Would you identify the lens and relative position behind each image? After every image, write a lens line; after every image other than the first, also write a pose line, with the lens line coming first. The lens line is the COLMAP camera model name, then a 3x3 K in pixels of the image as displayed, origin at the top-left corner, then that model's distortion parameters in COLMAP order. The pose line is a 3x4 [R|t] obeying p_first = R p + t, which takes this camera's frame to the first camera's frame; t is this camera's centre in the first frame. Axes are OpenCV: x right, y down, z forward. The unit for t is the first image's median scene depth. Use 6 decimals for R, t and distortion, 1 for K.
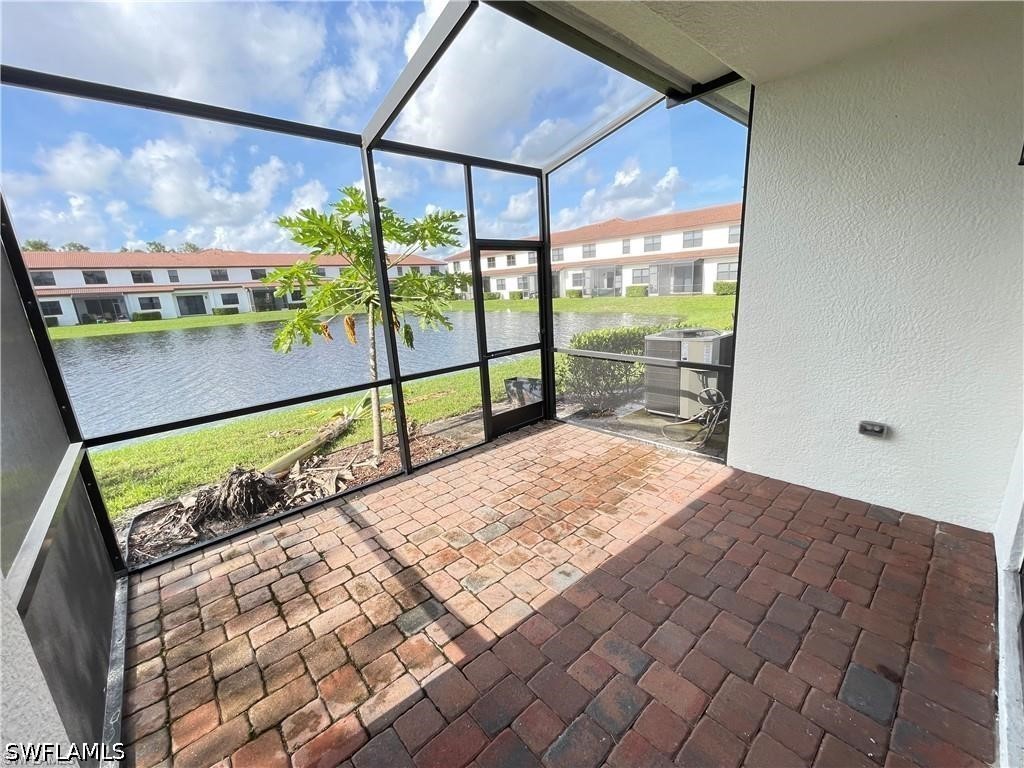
lens RADIAL K [[413.2, 0, 510.2], [0, 413.2, 385.8], [0, 0, 1]] dist [0.001110, 0.000359]
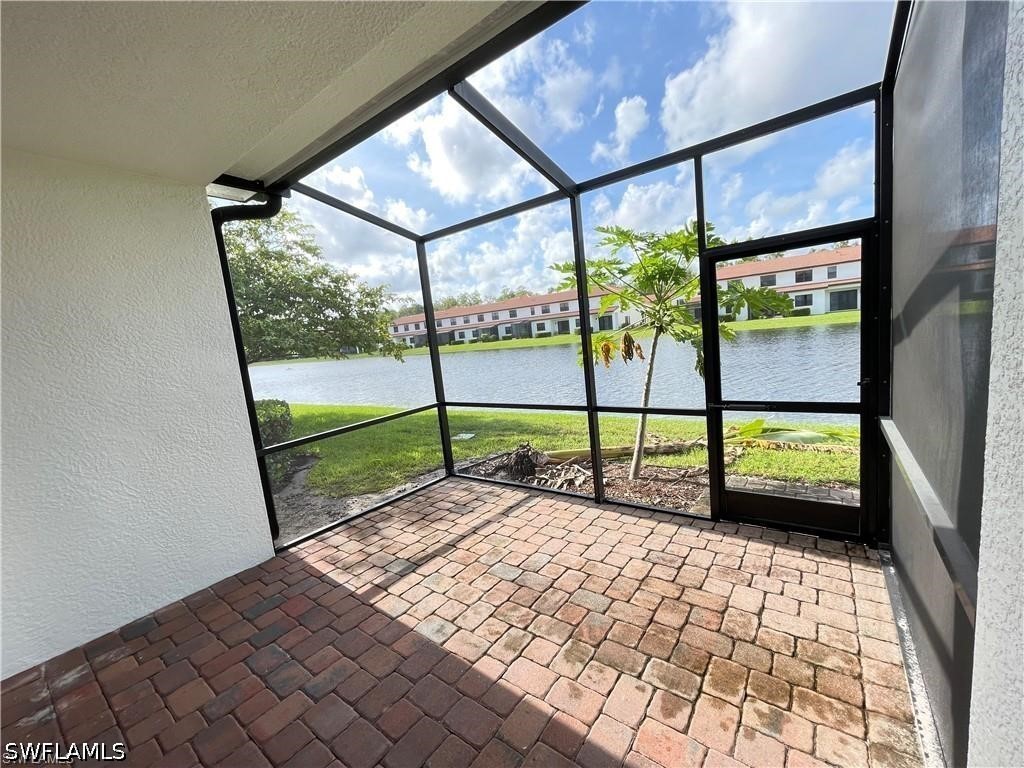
lens RADIAL K [[413.2, 0, 510.2], [0, 413.2, 385.8], [0, 0, 1]] dist [0.001110, 0.000359]
pose [[0.209766, 0.160278, -0.964525, 0.674232], [-0.145422, 0.980615, 0.131325, -0.176976], [0.966877, 0.112716, 0.229008, 0.570176]]
